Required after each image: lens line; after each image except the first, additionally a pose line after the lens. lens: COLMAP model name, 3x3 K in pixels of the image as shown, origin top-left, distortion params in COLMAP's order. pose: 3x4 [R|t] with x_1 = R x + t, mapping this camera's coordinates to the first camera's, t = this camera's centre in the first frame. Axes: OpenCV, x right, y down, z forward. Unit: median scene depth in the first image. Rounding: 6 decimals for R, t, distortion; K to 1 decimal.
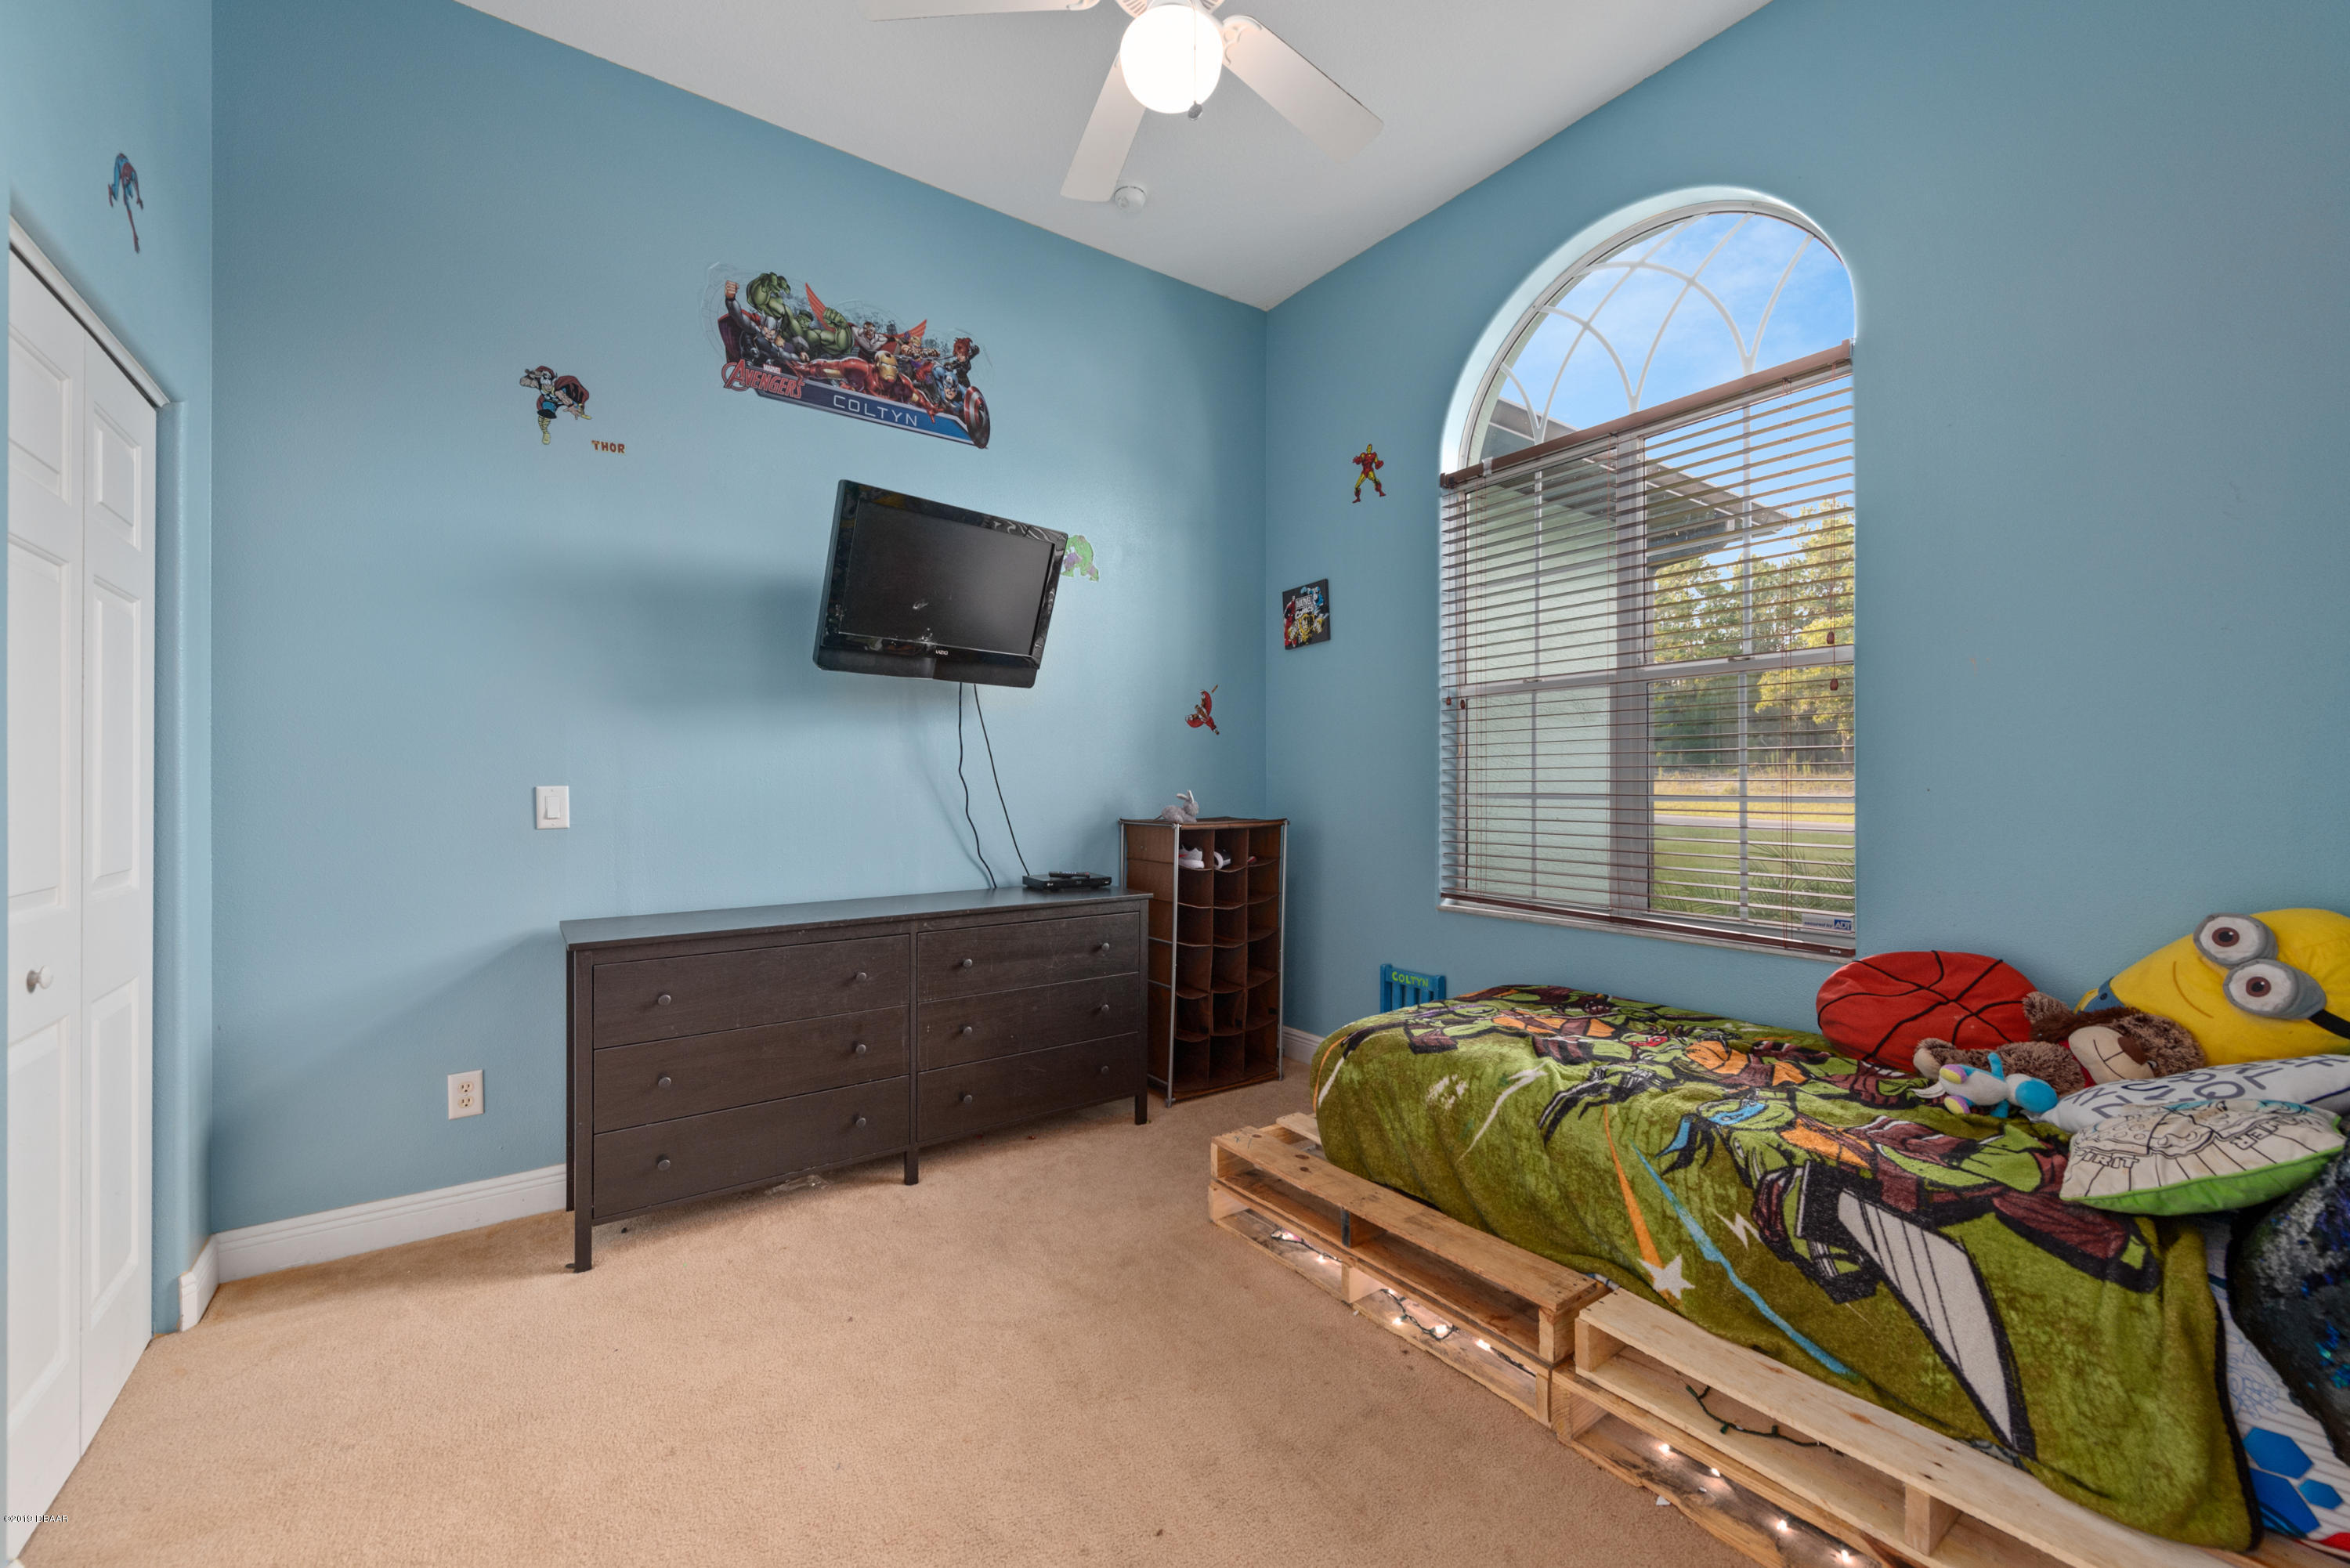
lens RADIAL K [[943.3, 0, 1158.6], [0, 943.3, 784.8], [0, 0, 1]] dist [0.012865, -0.003604]
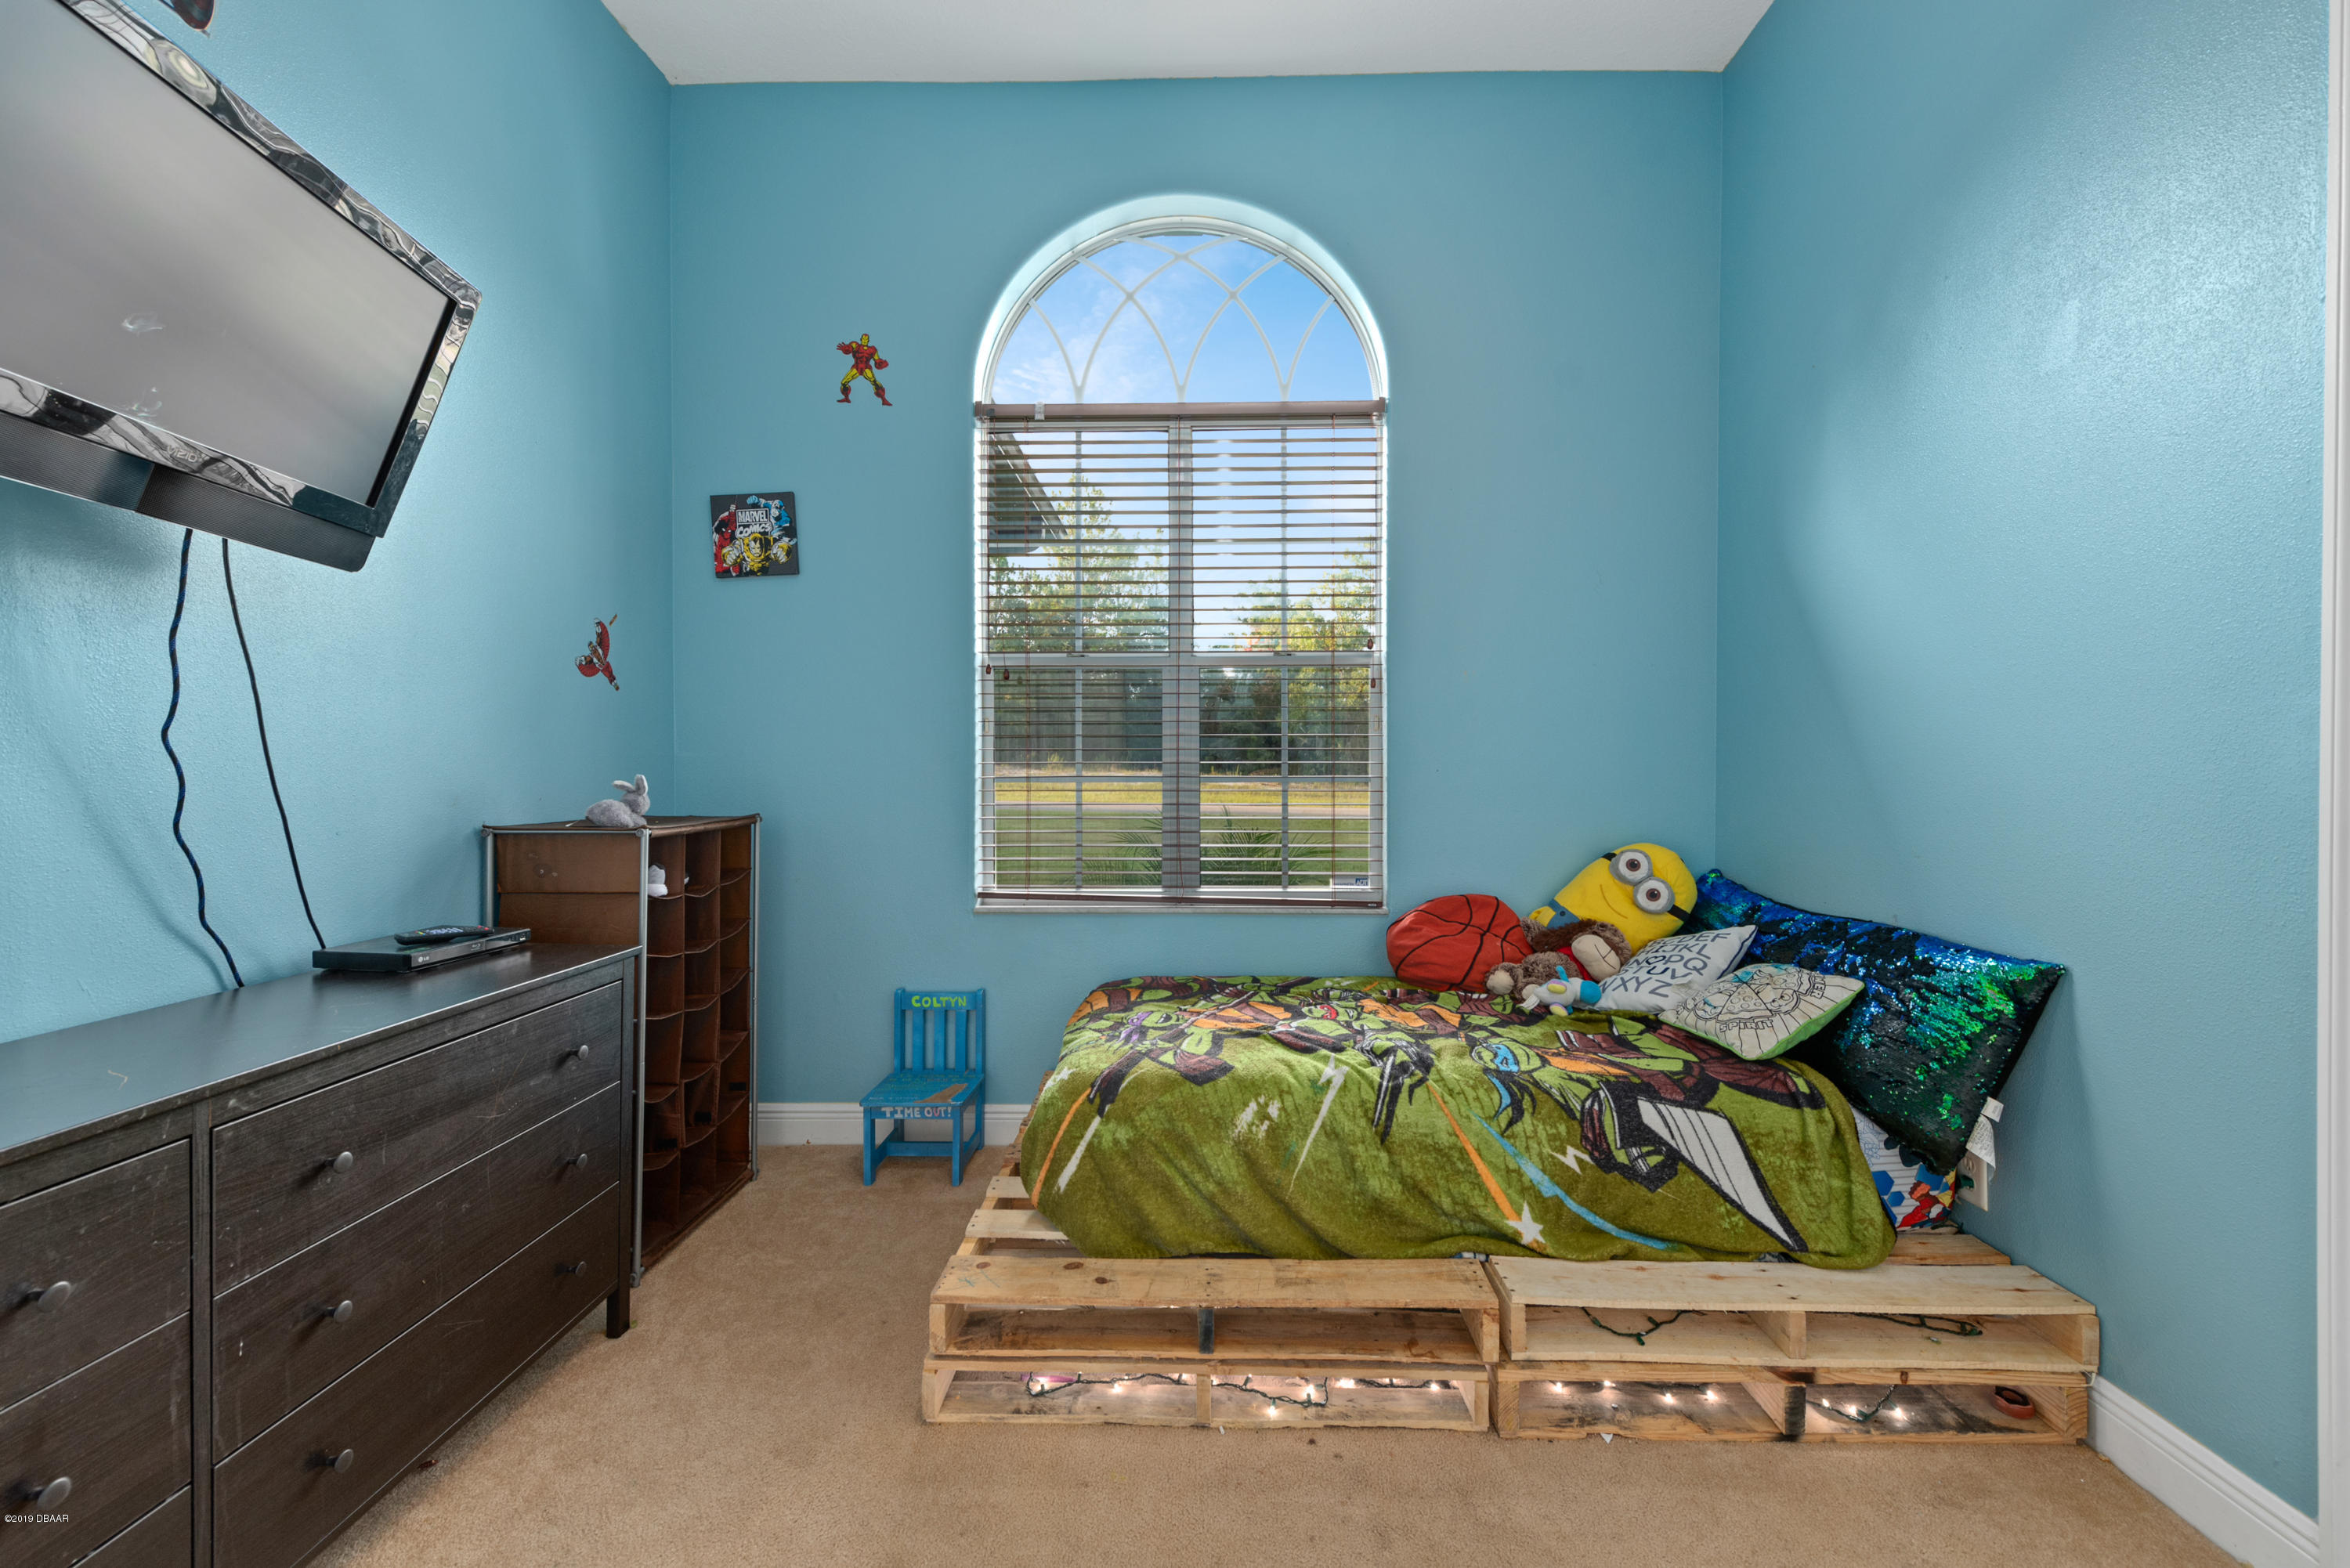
lens RADIAL K [[943.3, 0, 1179.8], [0, 943.3, 772.7], [0, 0, 1]] dist [0.012865, -0.003604]
pose [[0.593606, -0.005062, 0.804740, -0.455168], [-0.000412, 0.999978, 0.006594, 0.000069], [-0.804756, -0.004246, 0.593591, 0.563211]]
